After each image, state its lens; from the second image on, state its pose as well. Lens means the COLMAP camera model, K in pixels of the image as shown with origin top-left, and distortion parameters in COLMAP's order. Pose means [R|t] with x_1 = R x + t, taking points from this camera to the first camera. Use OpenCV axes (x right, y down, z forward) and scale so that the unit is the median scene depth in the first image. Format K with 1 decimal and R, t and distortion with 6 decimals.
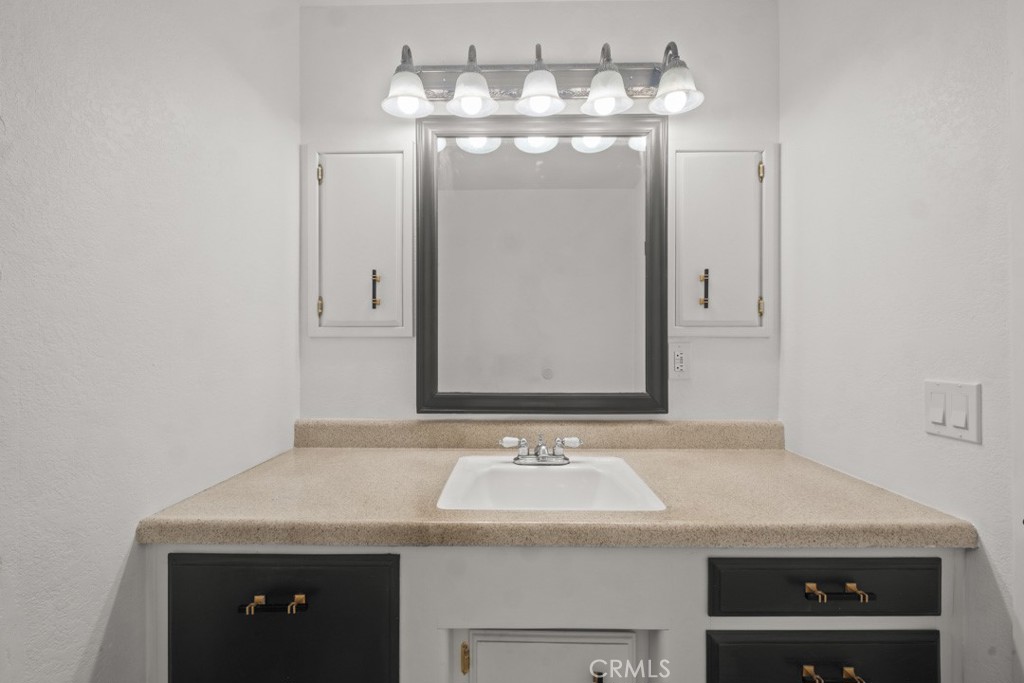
lens RADIAL K [[452.4, 0, 512.0], [0, 452.4, 341.5], [0, 0, 1]] dist [-0.000417, -0.000324]
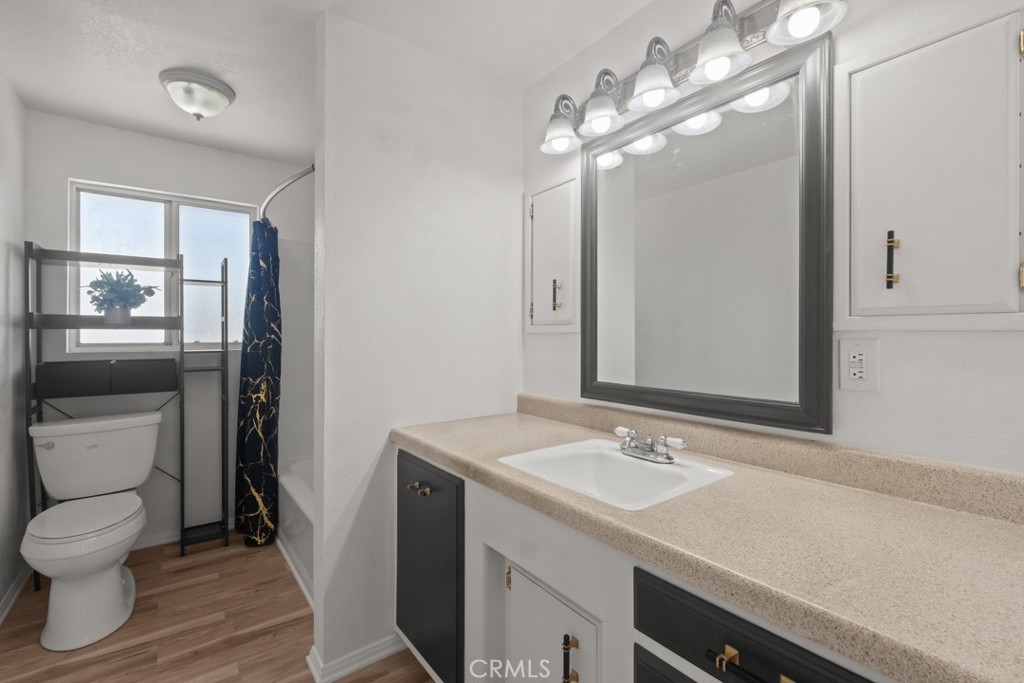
lens RADIAL K [[457.7, 0, 513.4], [0, 457.7, 336.3], [0, 0, 1]] dist [-0.000876, -0.000816]
pose [[0.608647, 0.002204, -0.793438, 0.641515], [-0.001351, 0.999998, 0.001741, -0.002637], [0.793440, 0.000012, 0.608648, 0.133285]]
